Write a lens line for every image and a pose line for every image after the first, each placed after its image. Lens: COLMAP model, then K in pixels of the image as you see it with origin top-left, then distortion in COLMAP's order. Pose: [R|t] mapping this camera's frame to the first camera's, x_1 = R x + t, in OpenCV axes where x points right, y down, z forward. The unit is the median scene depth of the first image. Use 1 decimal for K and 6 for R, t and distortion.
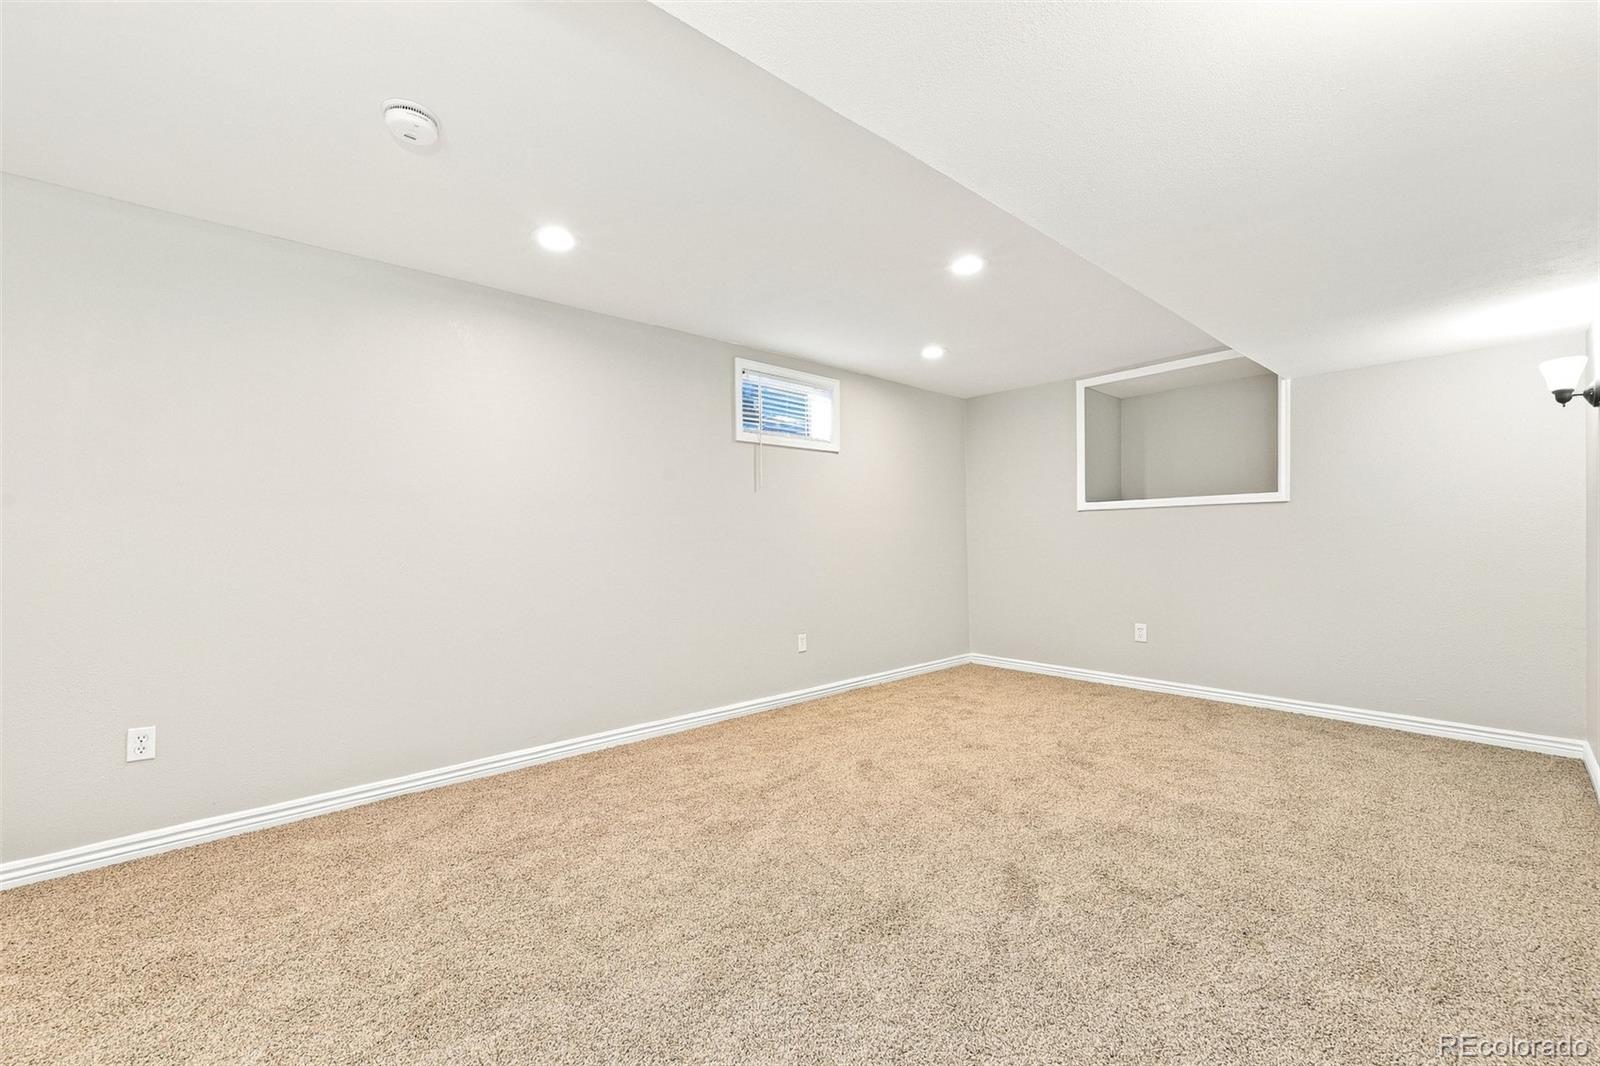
lens RADIAL K [[627.4, 0, 797.4], [0, 627.4, 544.3], [0, 0, 1]] dist [-0.000457, -0.000009]
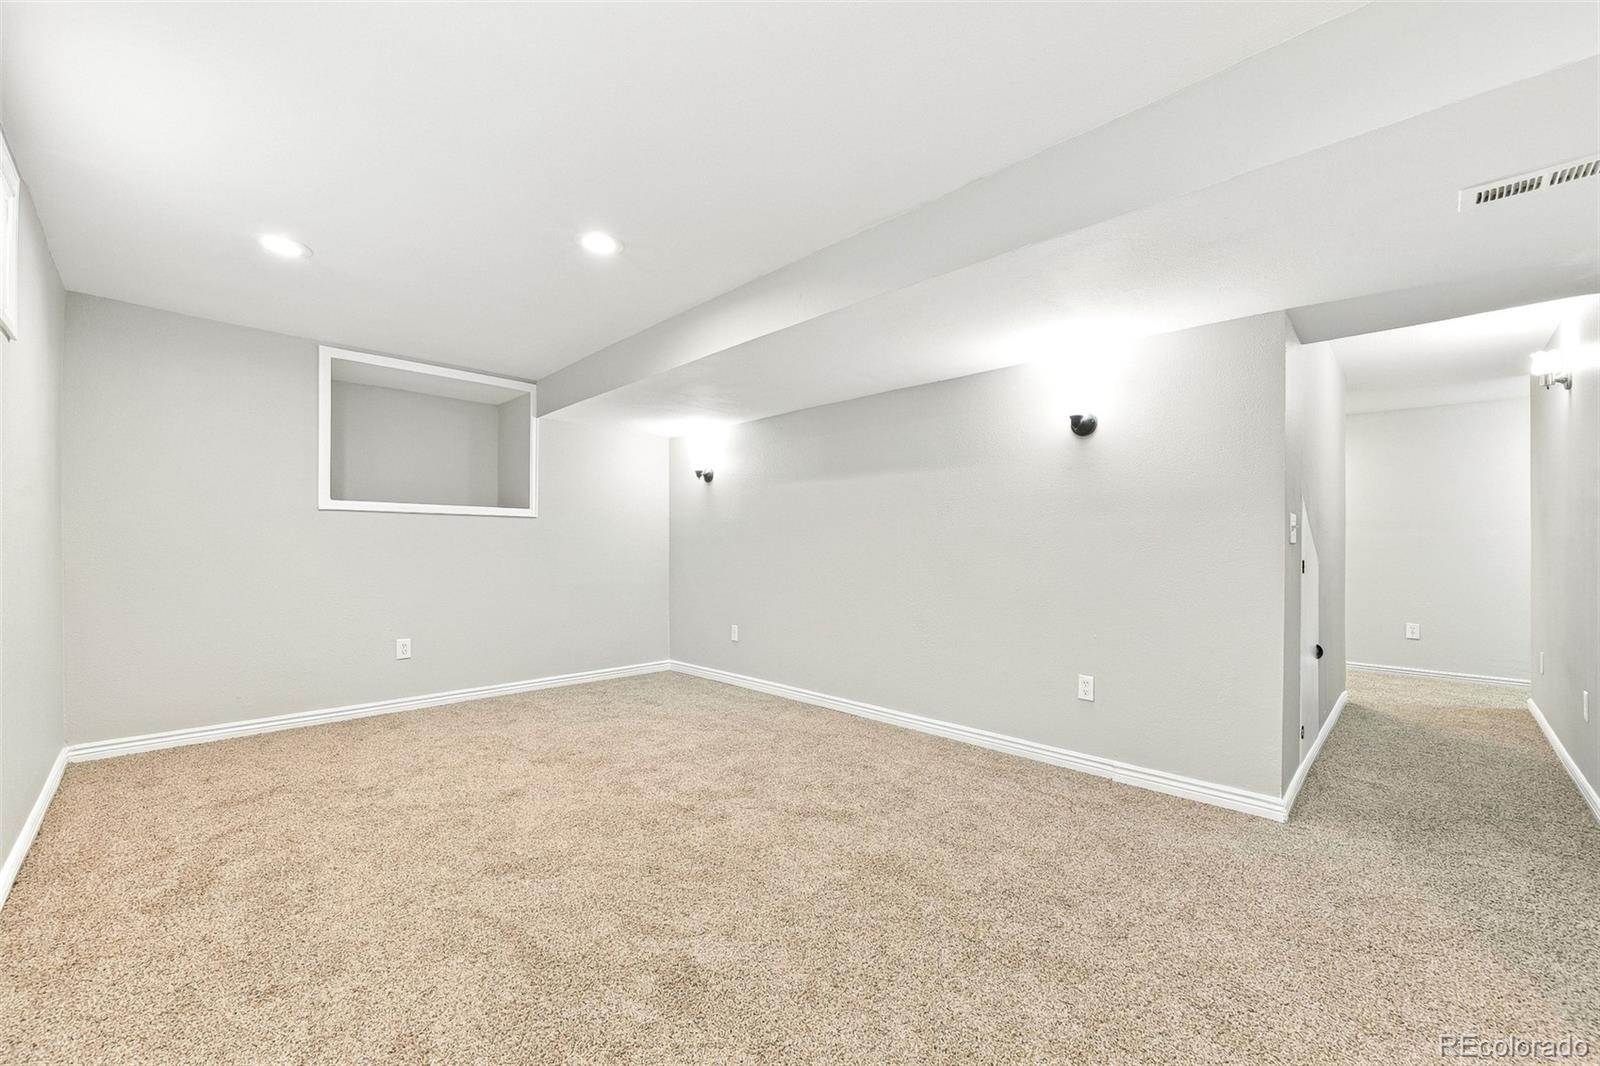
lens RADIAL K [[627.4, 0, 797.6], [0, 627.4, 536.3], [0, 0, 1]] dist [-0.000457, -0.000009]
pose [[-0.046959, 0.029556, 0.998459, -0.466576], [0.000145, 0.999562, -0.029582, 0.005022], [-0.998897, -0.001245, -0.046943, 0.550232]]
